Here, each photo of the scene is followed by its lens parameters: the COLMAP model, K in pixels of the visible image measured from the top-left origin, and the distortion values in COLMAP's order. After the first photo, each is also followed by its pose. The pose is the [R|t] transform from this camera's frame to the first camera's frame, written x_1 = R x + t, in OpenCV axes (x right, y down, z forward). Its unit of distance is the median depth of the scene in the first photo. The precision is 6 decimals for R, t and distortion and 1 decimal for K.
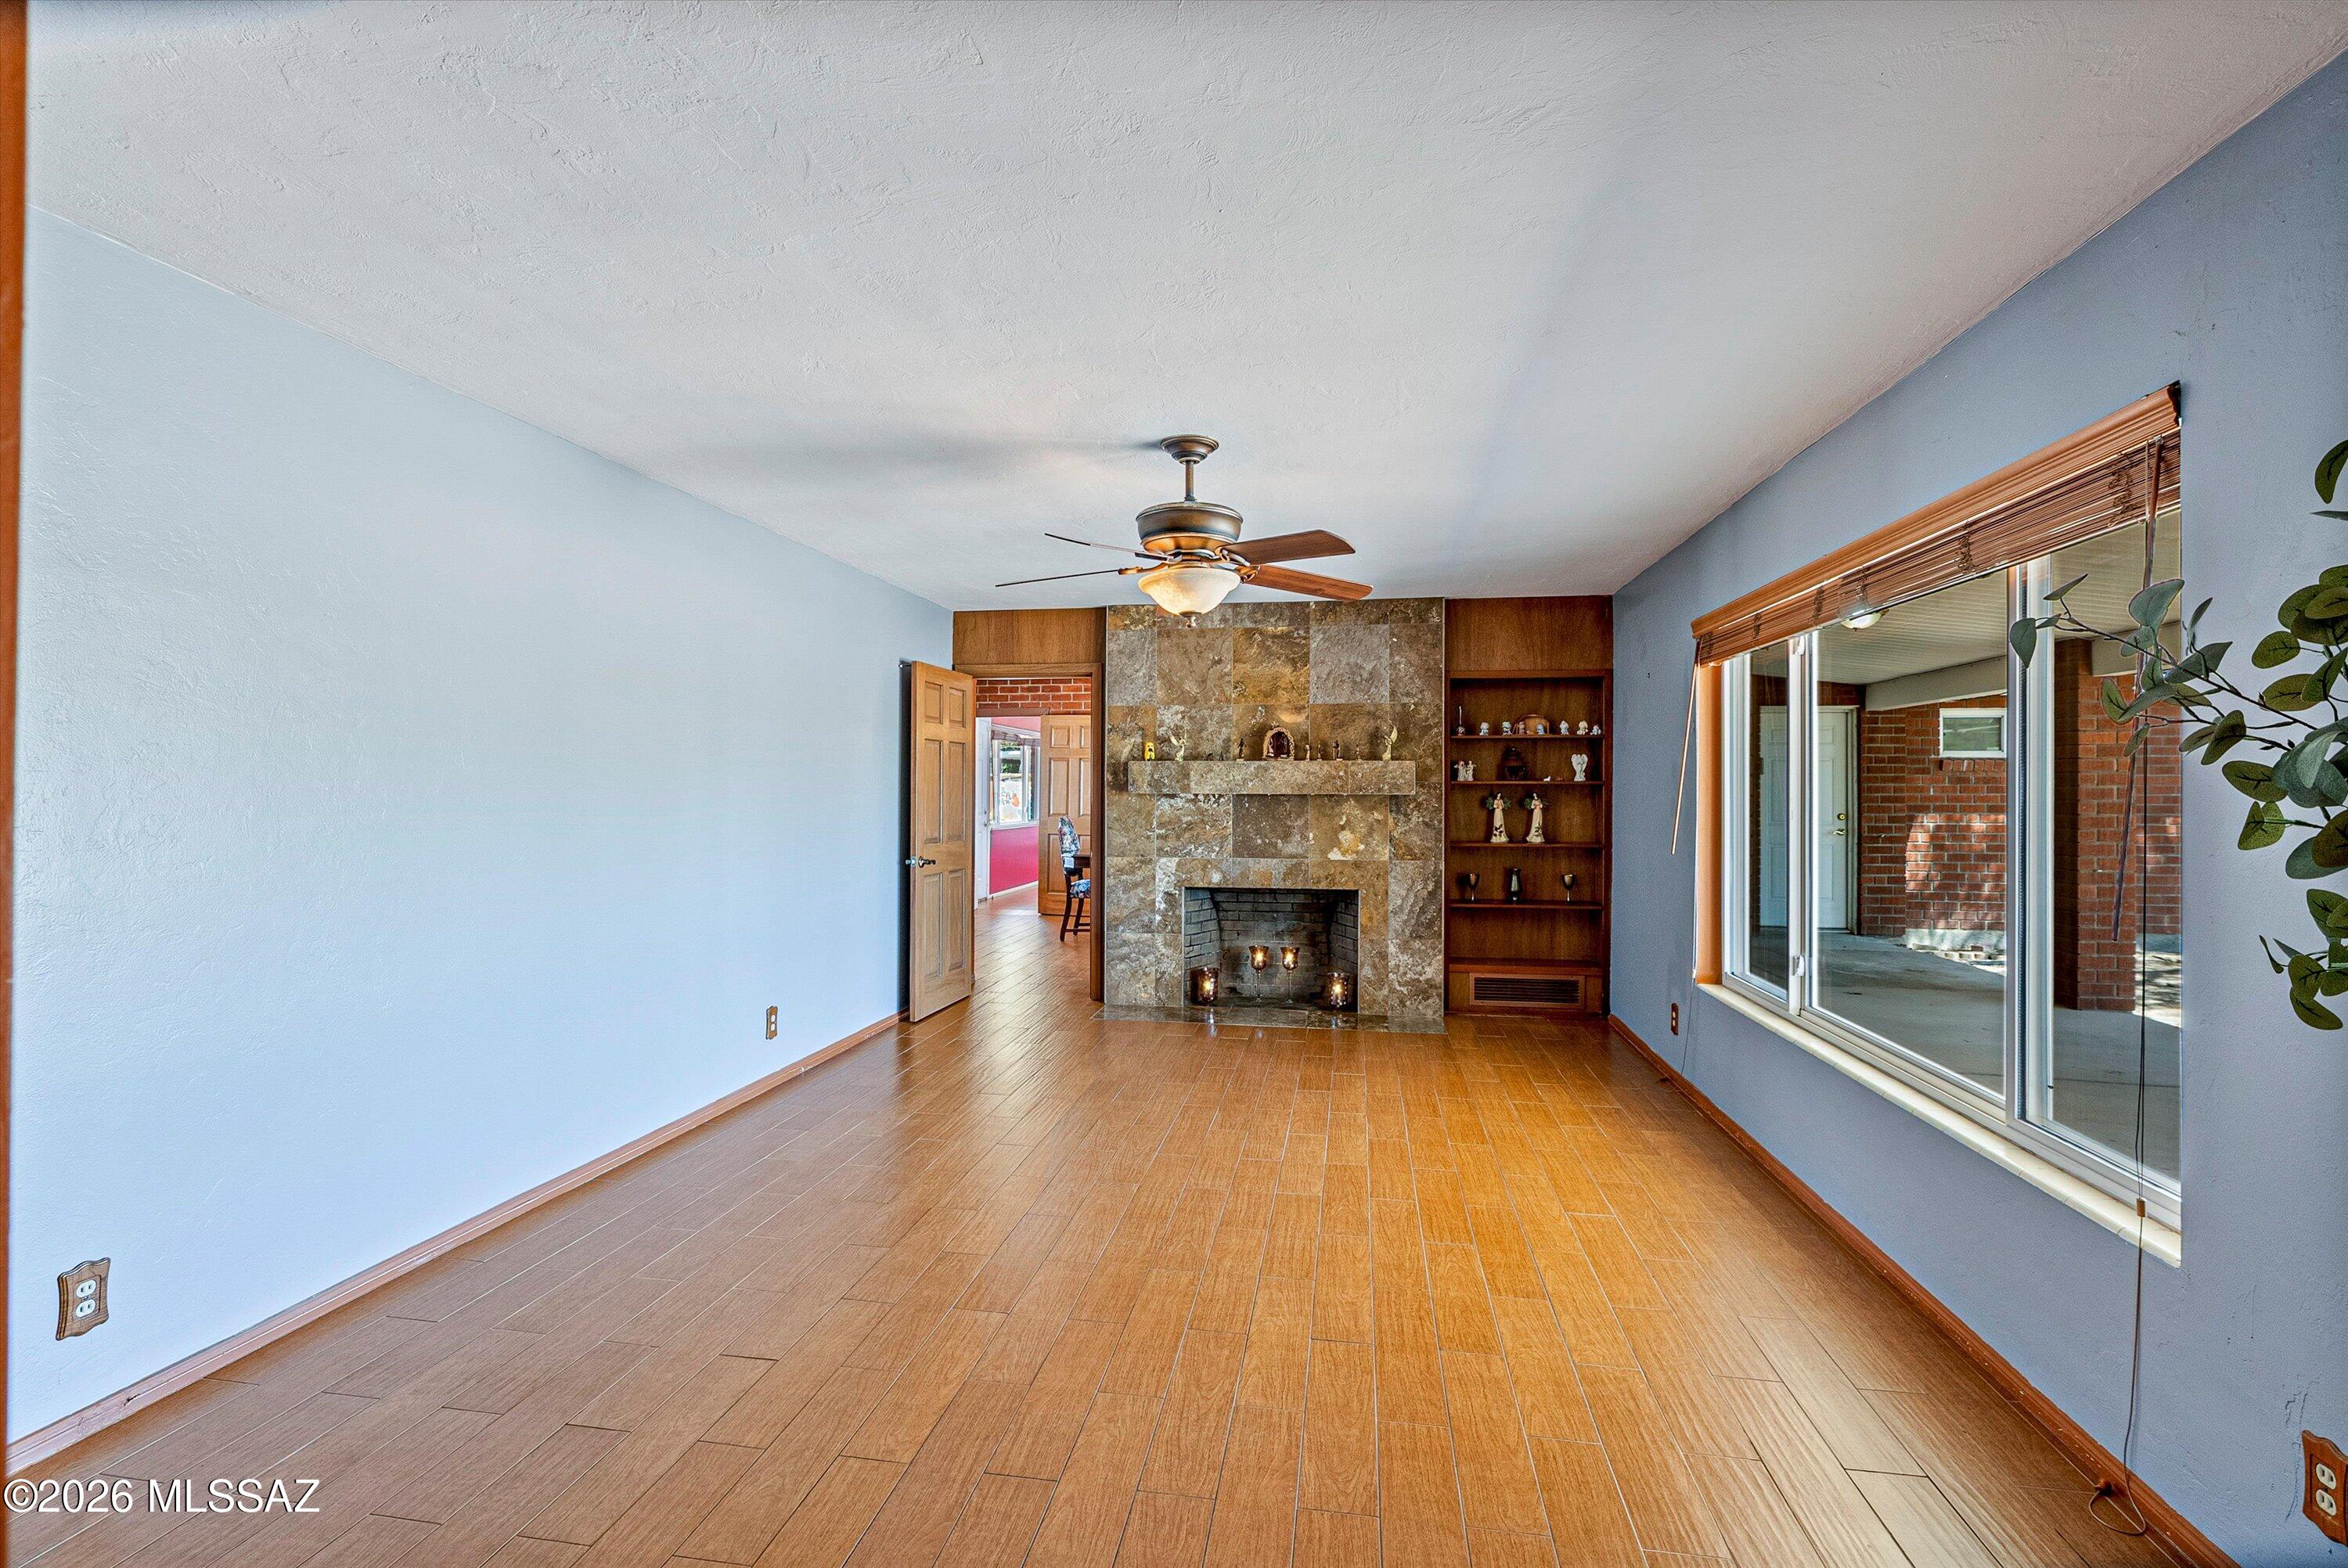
lens RADIAL K [[1066.4, 0, 1184.5], [0, 1066.4, 783.0], [0, 0, 1]] dist [-0.008276, 0.000325]
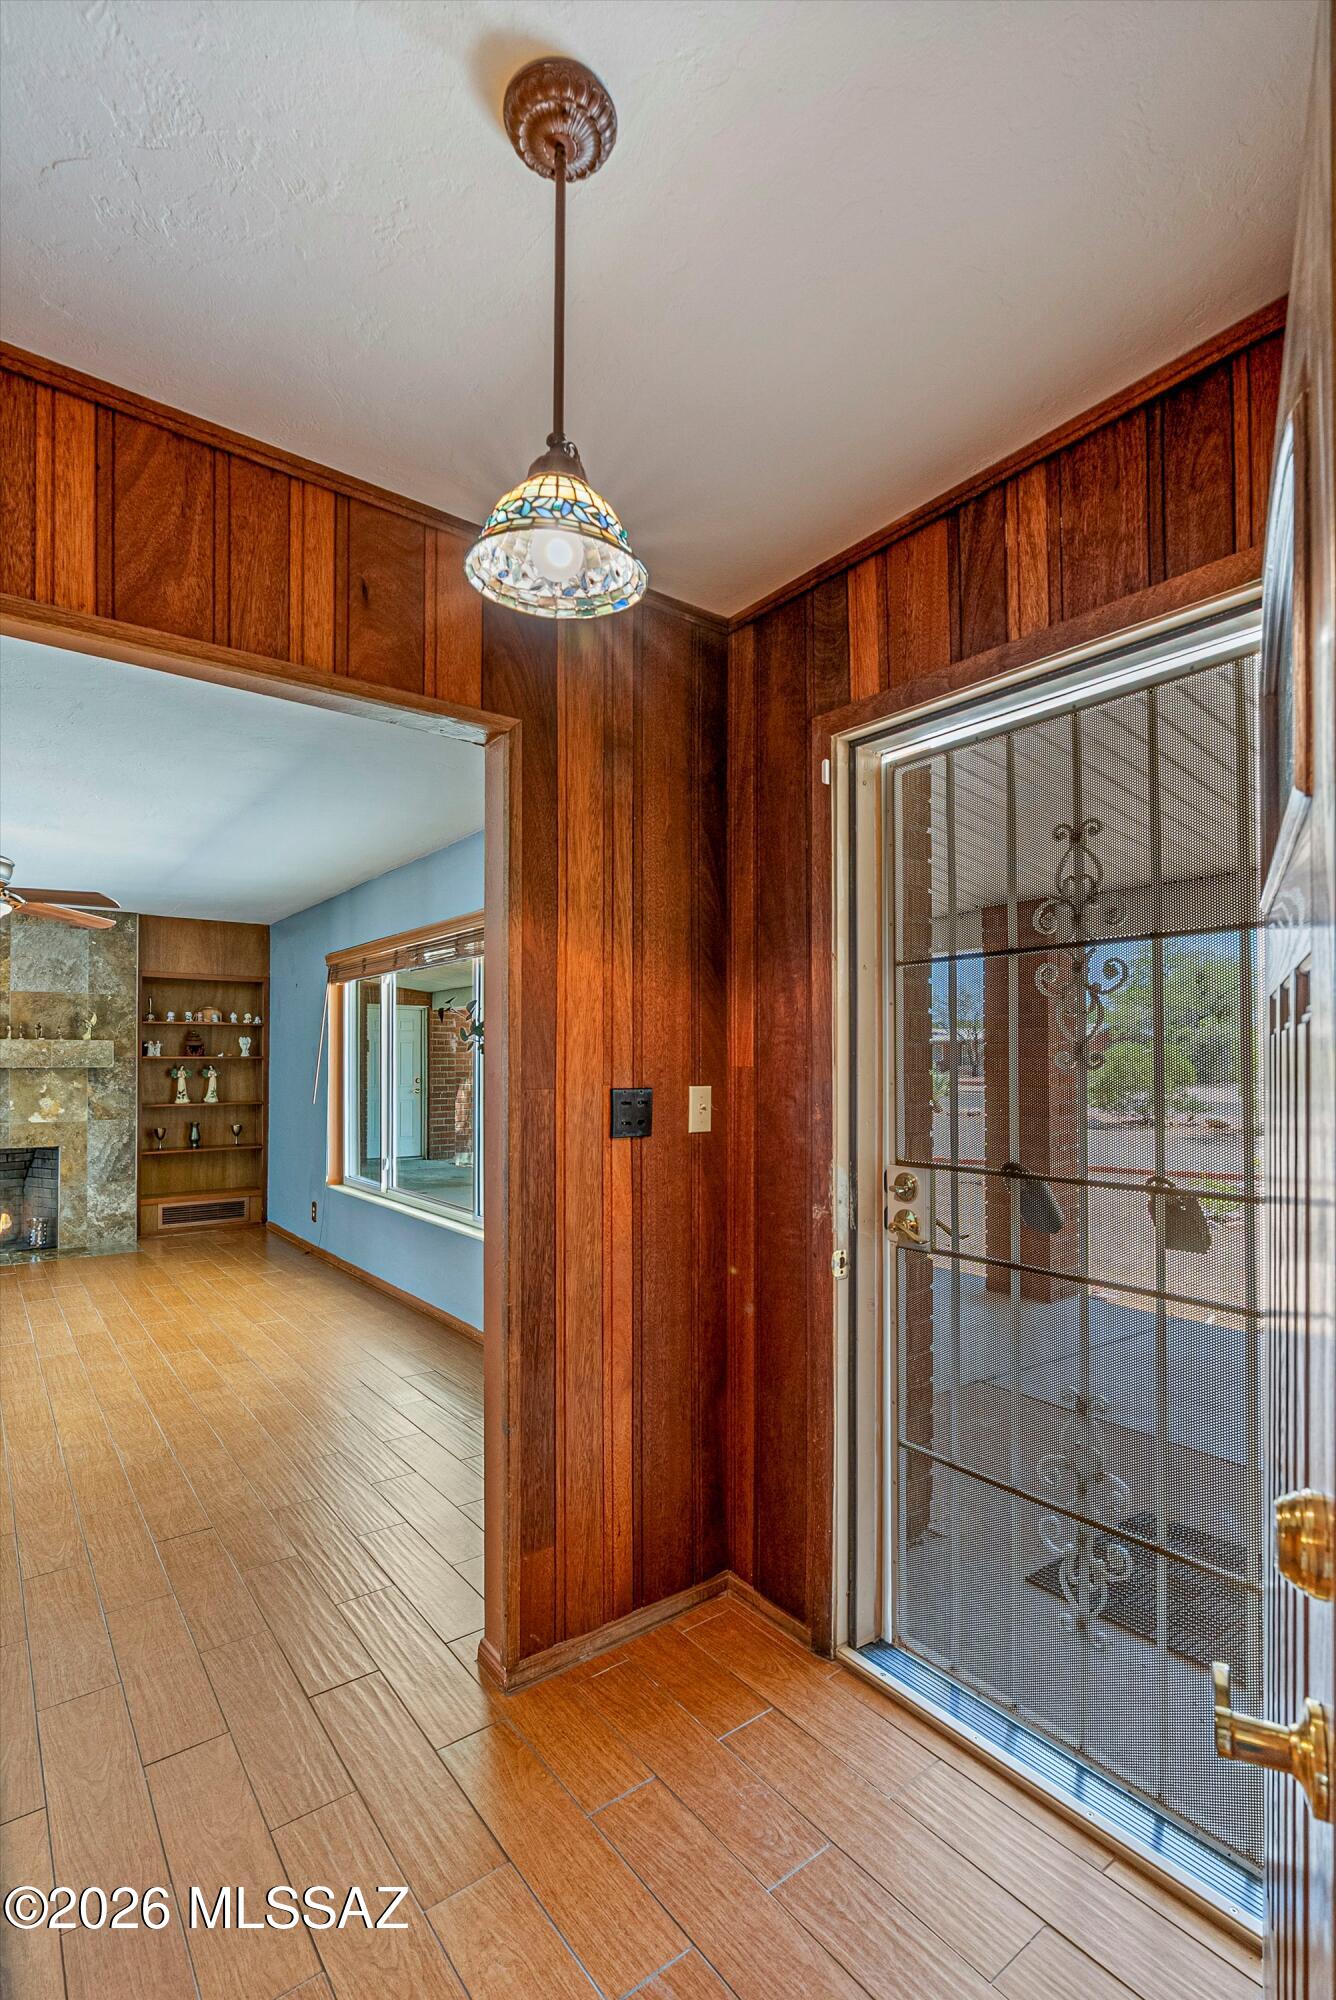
lens RADIAL K [[938.2, 0, 669.5], [0, 938.2, 1051.9], [0, 0, 1]] dist [-0.001132, 0.000056]
pose [[0.691378, 0.003377, 0.722485, -0.126971], [0.000309, 0.999988, -0.004970, -0.001476], [-0.722493, 0.003660, 0.691368, -0.238228]]
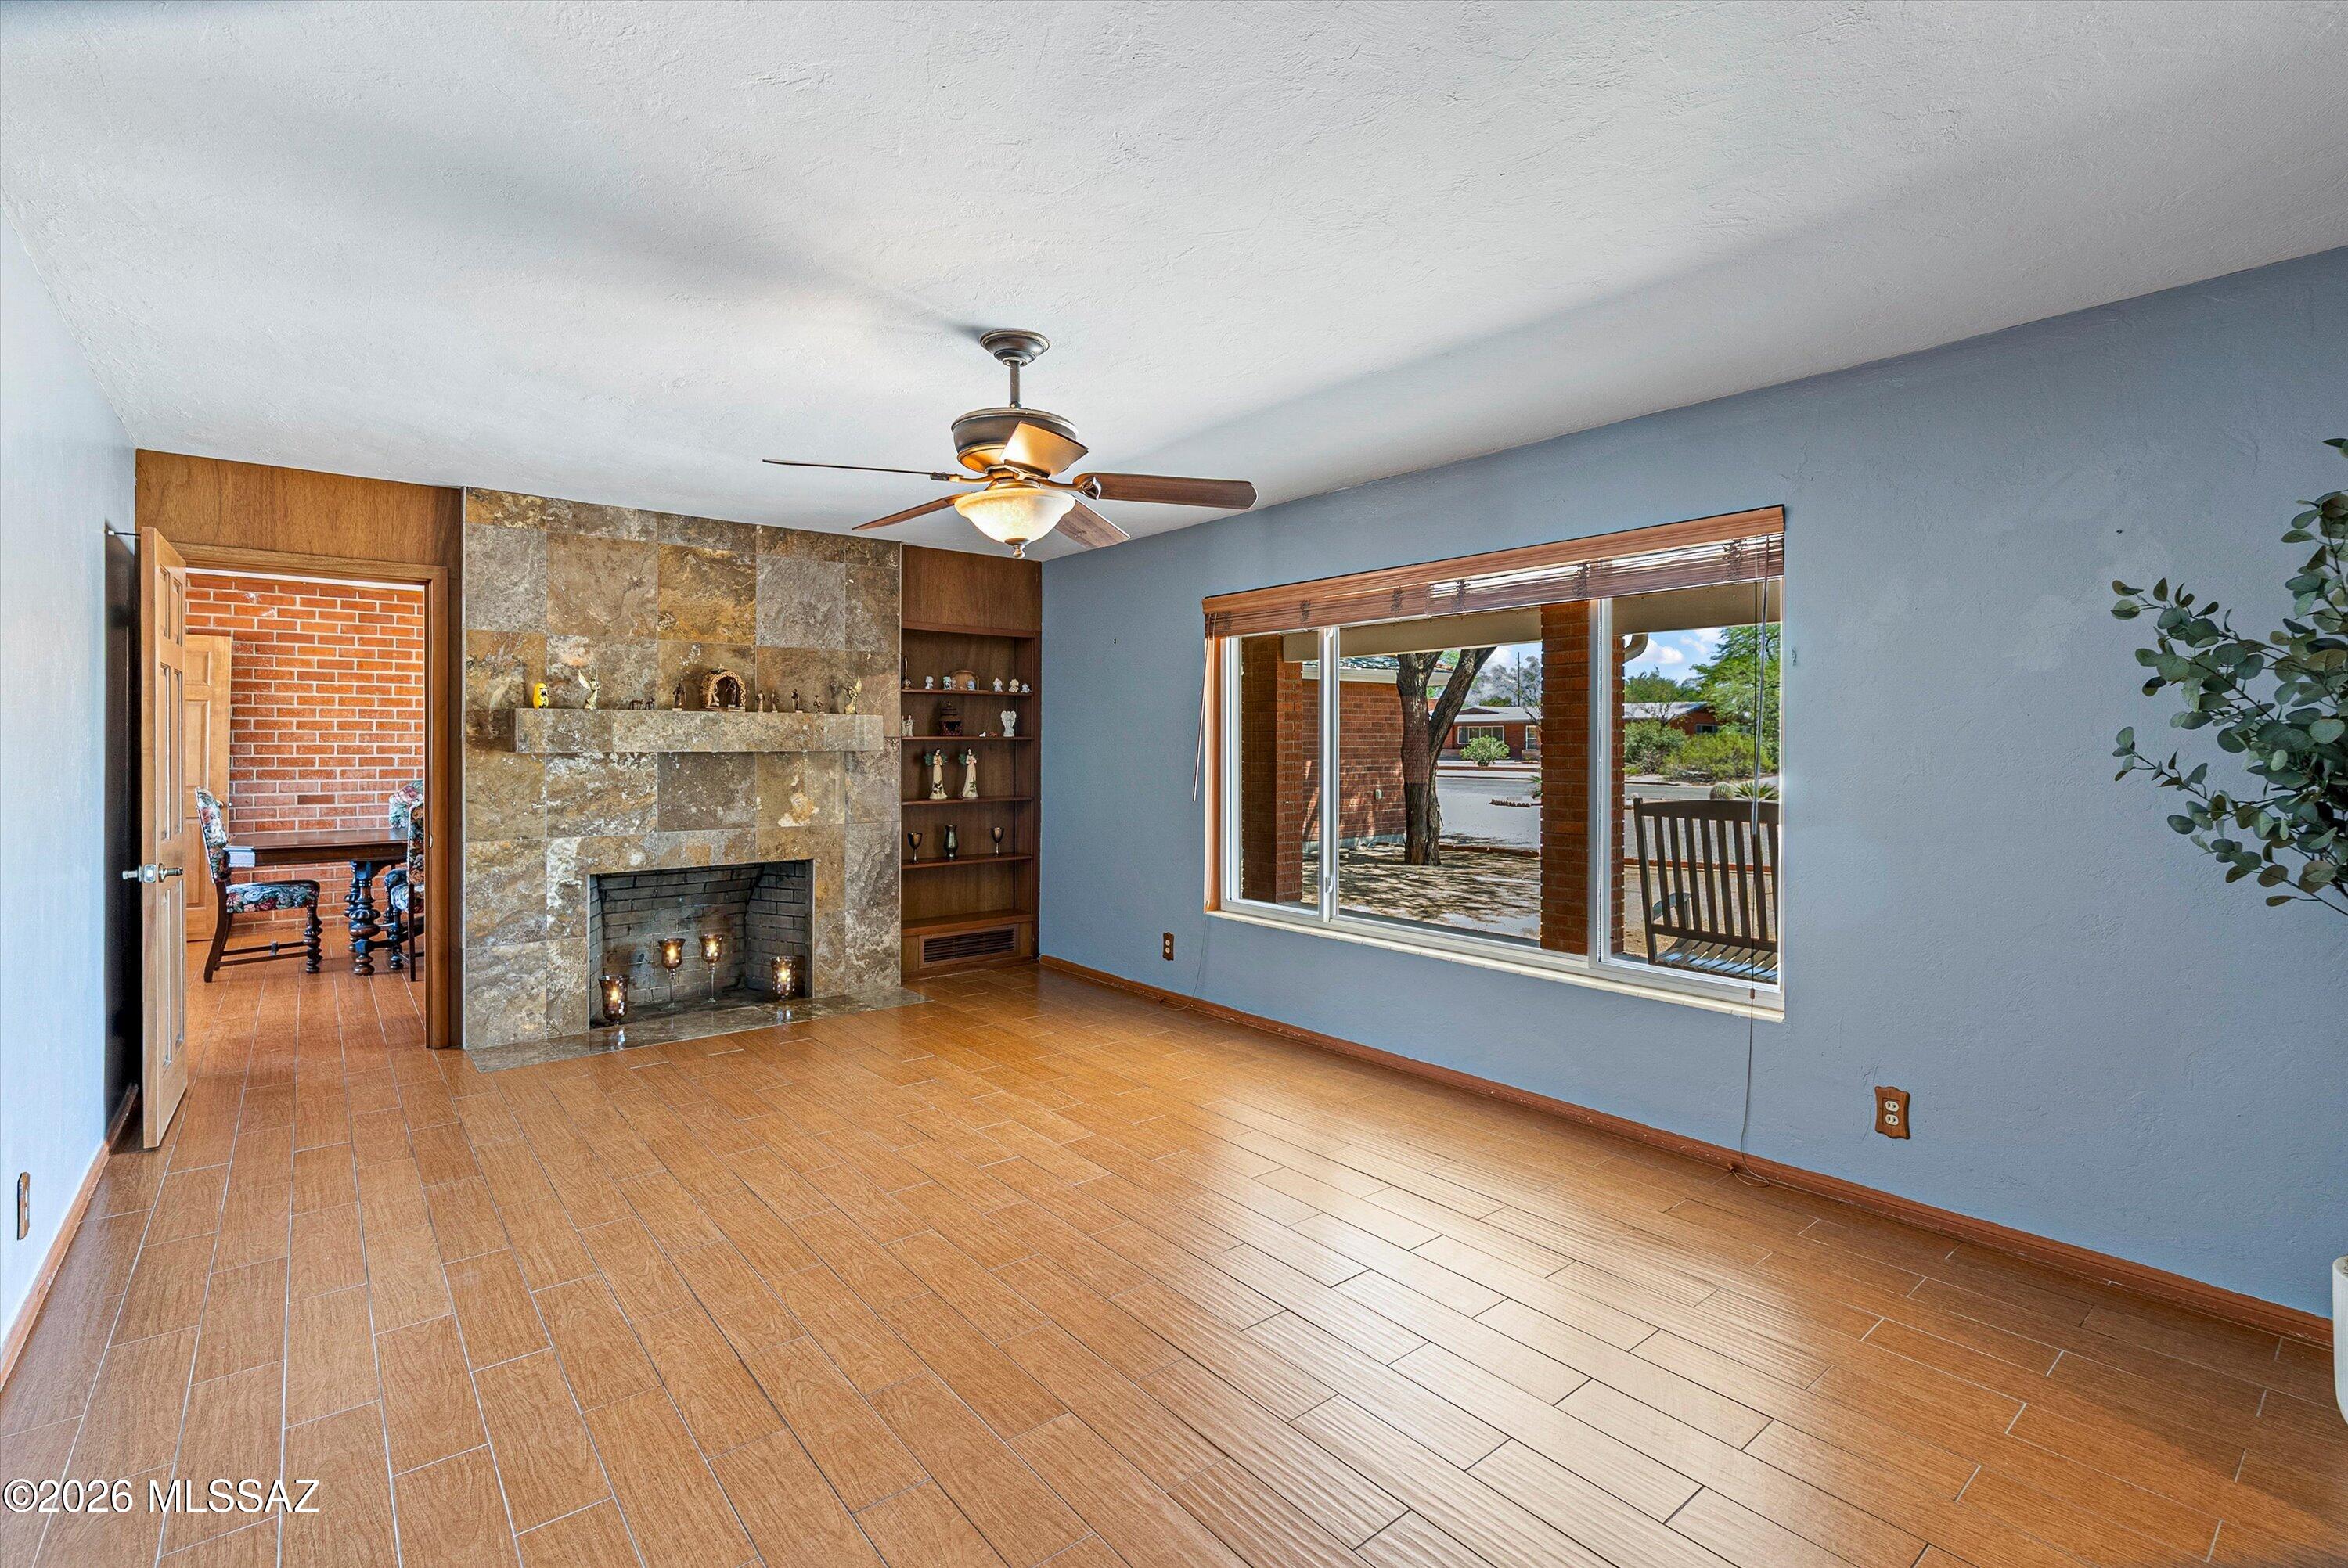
lens RADIAL K [[1076.6, 0, 1172.7], [0, 1076.6, 753.7], [0, 0, 1]] dist [-0.001708, 0.000122]
pose [[0.663894, -0.009636, 0.747765, -0.306219], [-0.000750, 0.999908, 0.013550, 0.000279], [-0.747827, -0.009557, 0.663825, 0.182361]]
